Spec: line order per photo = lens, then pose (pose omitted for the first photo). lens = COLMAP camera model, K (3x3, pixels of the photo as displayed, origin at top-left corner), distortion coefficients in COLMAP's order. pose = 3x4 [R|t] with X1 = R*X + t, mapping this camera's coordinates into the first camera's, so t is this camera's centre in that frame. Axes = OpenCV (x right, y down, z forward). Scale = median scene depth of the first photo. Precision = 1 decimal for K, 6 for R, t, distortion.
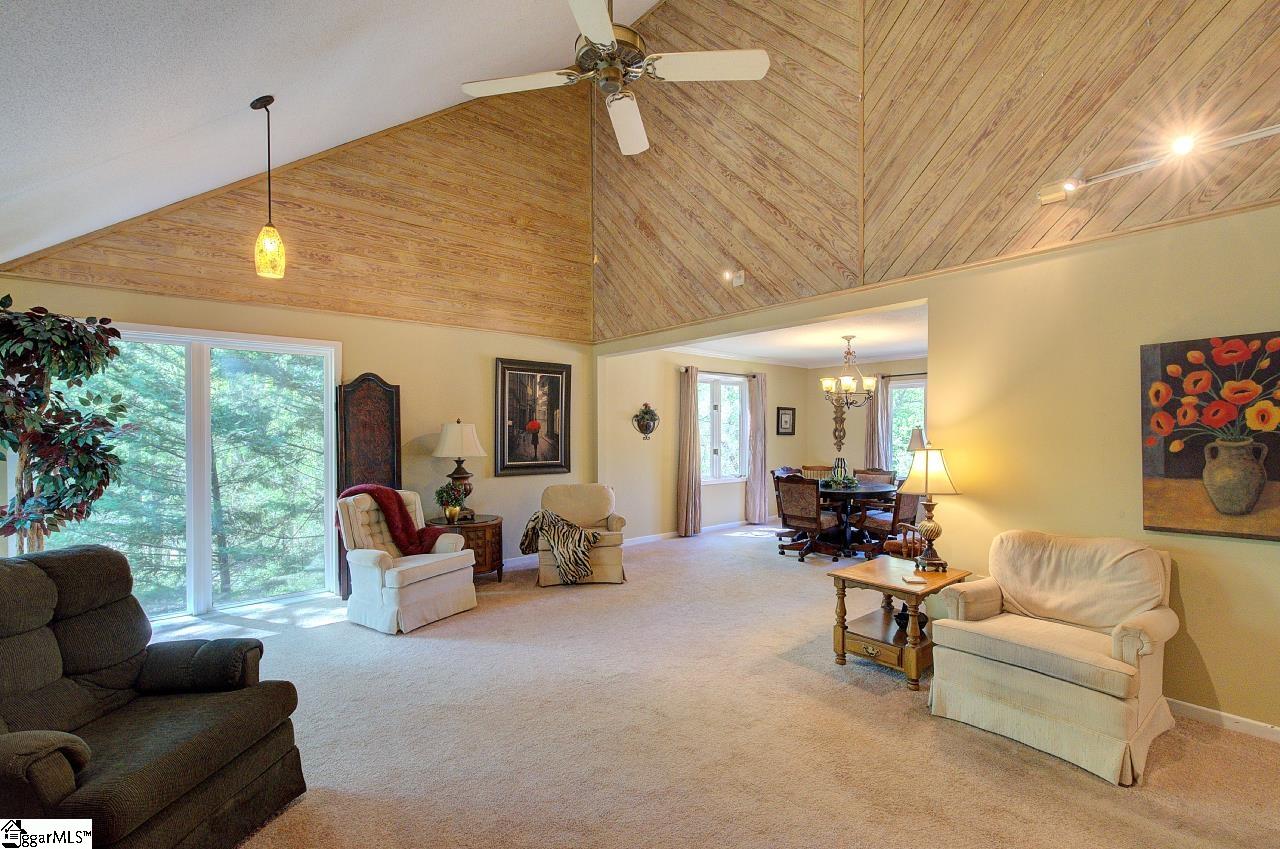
lens RADIAL K [[557.2, 0, 636.0], [0, 557.2, 436.1], [0, 0, 1]] dist [-0.001247, 0.001524]
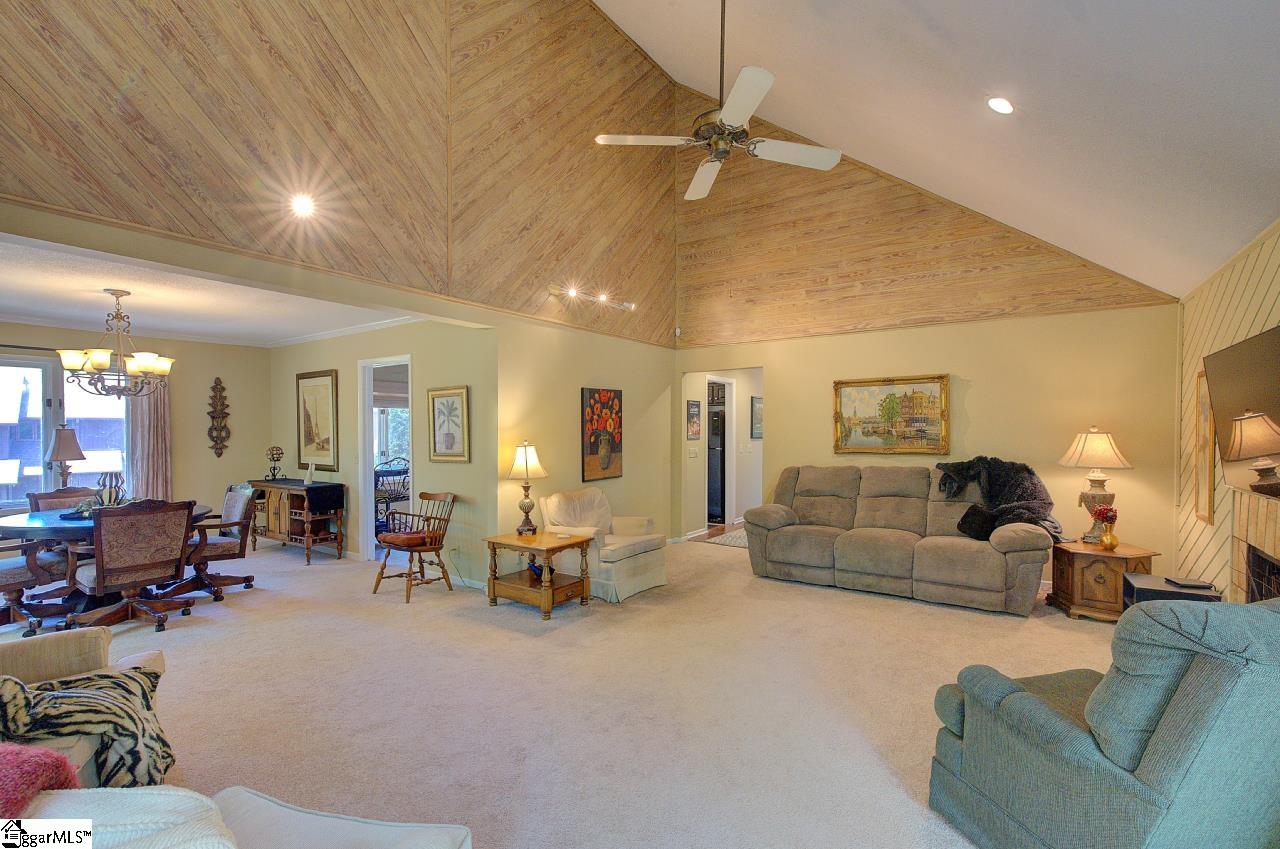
lens RADIAL K [[557.2, 0, 629.9], [0, 557.2, 434.3], [0, 0, 1]] dist [-0.001247, 0.001524]
pose [[-0.252628, -0.010601, 0.967505, -0.563843], [0.003860, 0.999921, 0.011964, -0.012337], [-0.967556, 0.006757, -0.252567, 0.728994]]
